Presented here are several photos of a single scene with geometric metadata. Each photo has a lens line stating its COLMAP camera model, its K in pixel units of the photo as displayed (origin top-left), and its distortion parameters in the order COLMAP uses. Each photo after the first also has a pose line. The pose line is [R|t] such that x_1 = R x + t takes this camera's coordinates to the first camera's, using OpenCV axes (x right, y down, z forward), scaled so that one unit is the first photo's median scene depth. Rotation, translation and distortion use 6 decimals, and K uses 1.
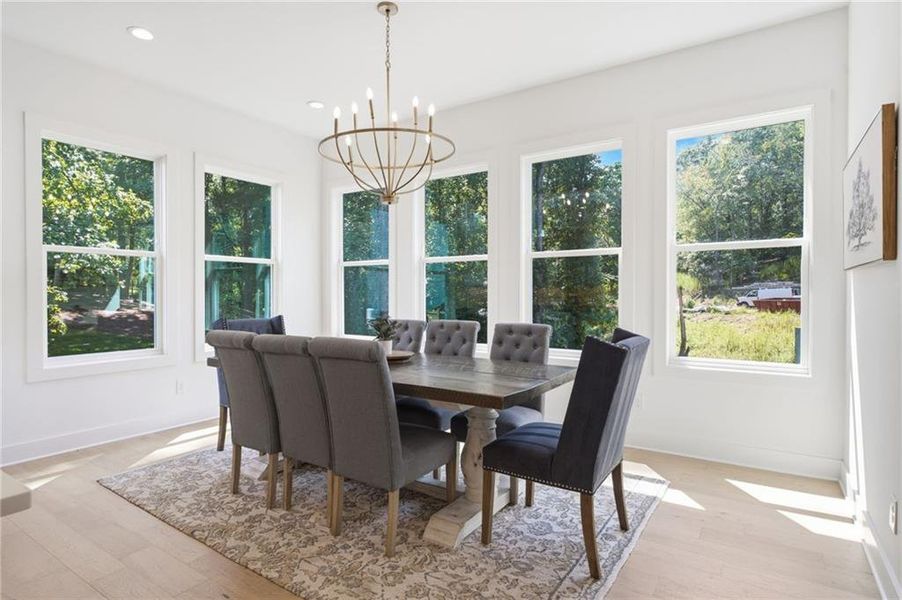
lens RADIAL K [[494.8, 0, 449.5], [0, 494.8, 301.7], [0, 0, 1]] dist [0.005706, 0.000844]
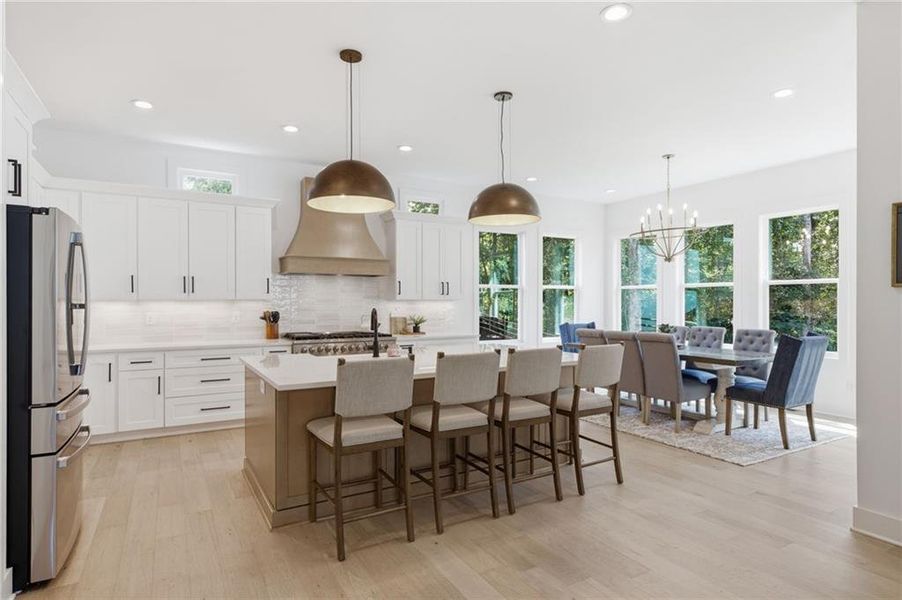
lens RADIAL K [[494.8, 0, 449.6], [0, 494.8, 307.6], [0, 0, 1]] dist [0.005706, 0.000844]
pose [[0.896580, 0.000939, -0.442881, -0.035074], [-0.001007, 0.999999, 0.000082, -0.027006], [0.442880, 0.000373, 0.896581, -0.953226]]
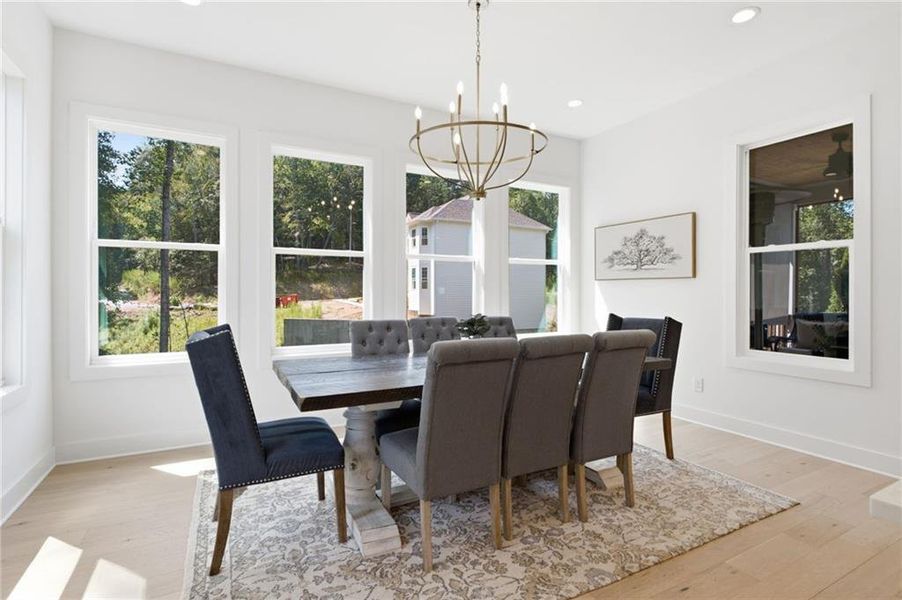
lens RADIAL K [[453.4, 0, 453.3], [0, 453.4, 294.2], [0, 0, 1]] dist [0.002458, -0.000110]
pose [[0.450072, -0.001825, 0.892990, -0.883478], [0.011526, 0.999926, -0.003765, -0.006672], [-0.892918, 0.011987, 0.450060, 0.591192]]
